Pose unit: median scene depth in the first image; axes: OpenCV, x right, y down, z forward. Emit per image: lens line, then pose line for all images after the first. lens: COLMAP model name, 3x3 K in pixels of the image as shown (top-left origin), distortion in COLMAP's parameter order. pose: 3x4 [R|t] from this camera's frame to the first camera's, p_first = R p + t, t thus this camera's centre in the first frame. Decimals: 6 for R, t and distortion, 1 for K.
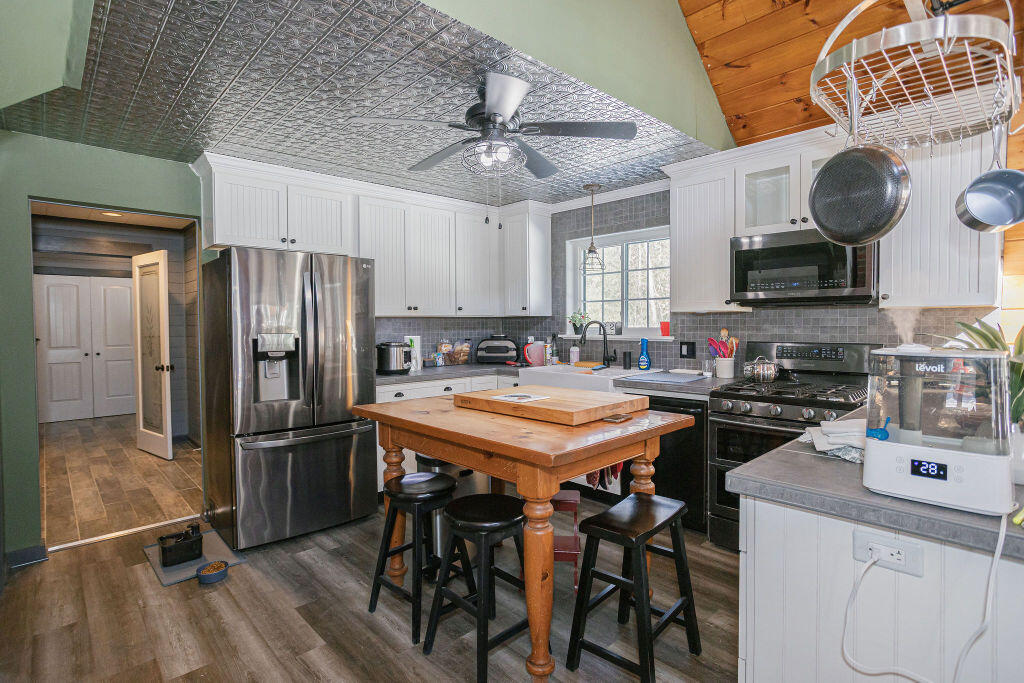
lens RADIAL K [[514.1, 0, 512.3], [0, 514.1, 347.2], [0, 0, 1]] dist [-0.054130, 0.032590]
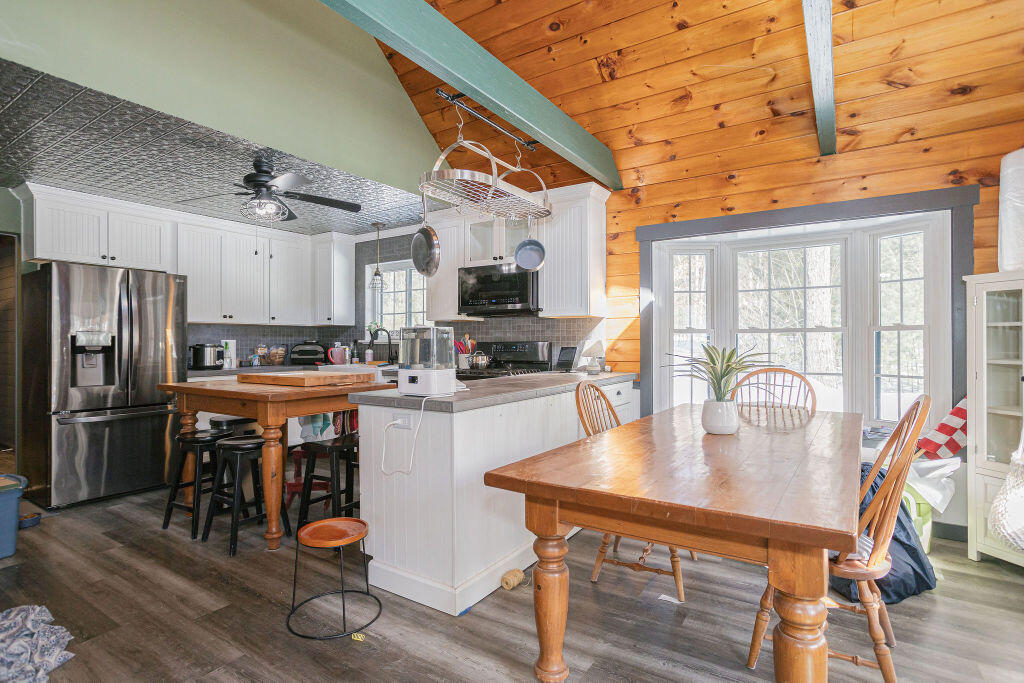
lens RADIAL K [[514.1, 0, 512.3], [0, 514.1, 347.2], [0, 0, 1]] dist [-0.054130, 0.032590]
pose [[0.971837, 0.001490, 0.235649, 0.191859], [0.007575, 0.999266, -0.037558, 0.050241], [-0.235532, 0.038285, 0.971112, -0.347107]]
